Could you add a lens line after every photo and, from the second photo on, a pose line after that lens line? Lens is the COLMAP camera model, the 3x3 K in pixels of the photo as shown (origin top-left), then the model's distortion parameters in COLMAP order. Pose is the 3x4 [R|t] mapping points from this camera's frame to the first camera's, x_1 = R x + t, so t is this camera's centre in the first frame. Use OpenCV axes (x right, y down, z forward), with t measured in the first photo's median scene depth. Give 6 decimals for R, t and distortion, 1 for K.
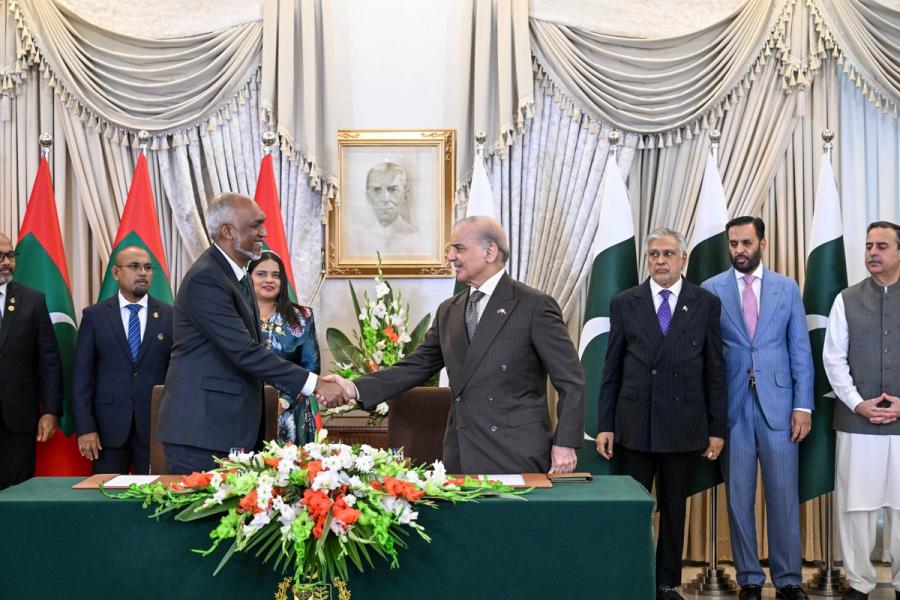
lens RADIAL K [[1857.2, 0, 450.2], [0, 1857.2, 277.6], [0, 0, 1]] dist [0.003148, -0.103675]
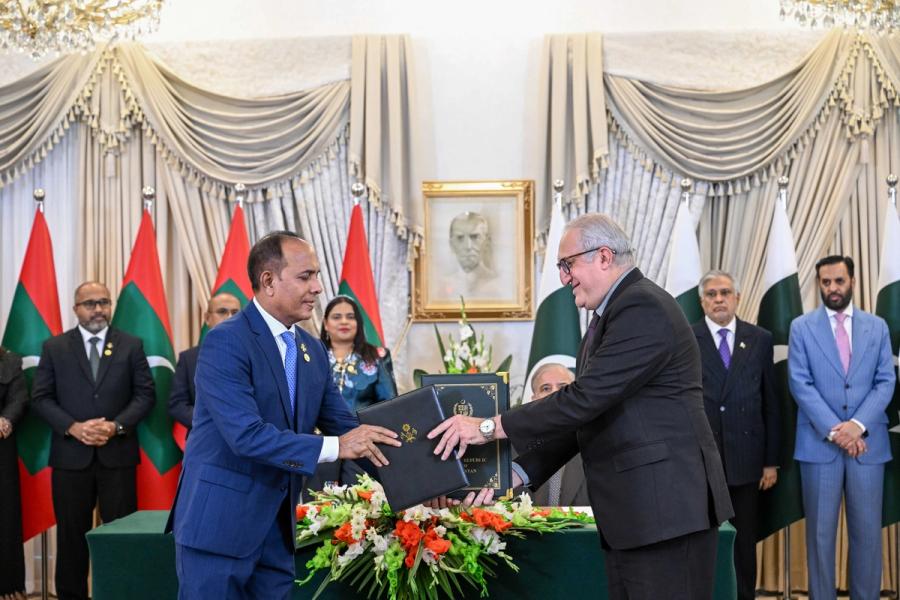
lens RADIAL K [[1725.8, 0, 449.6], [0, 1725.8, 284.6], [0, 0, 1]] dist [-0.000704, -0.010136]
pose [[0.999060, -0.009281, -0.042349, -0.004153], [0.008199, 0.999638, -0.025632, 0.004340], [0.042572, 0.025261, 0.998774, 0.021856]]
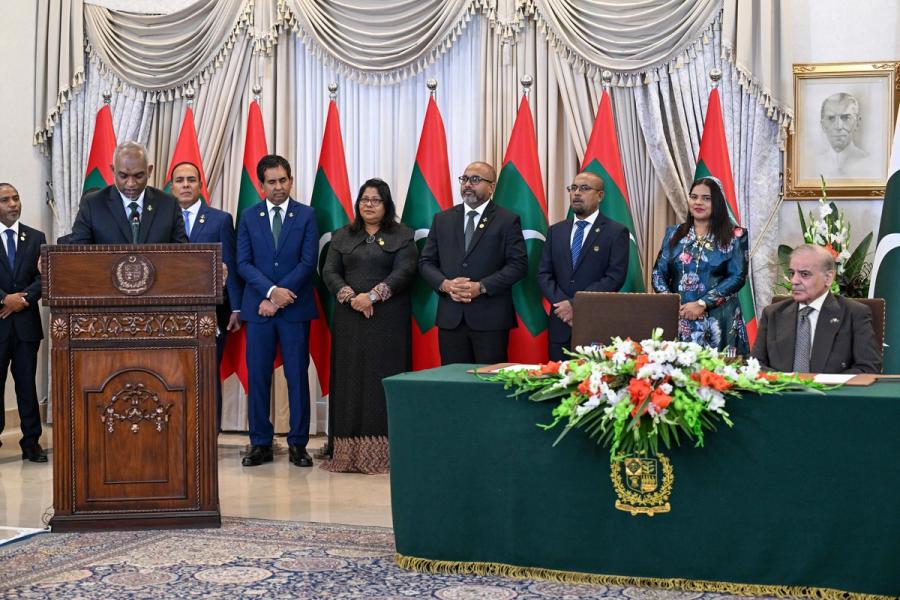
lens RADIAL K [[1776.6, 0, 453.2], [0, 1776.6, 281.5], [0, 0, 1]] dist [0.002353, -0.119251]
pose [[0.932844, 0.014262, -0.359999, 0.133072], [0.001975, 0.998999, 0.044694, 0.001256], [0.360276, -0.042404, 0.931881, -0.054265]]
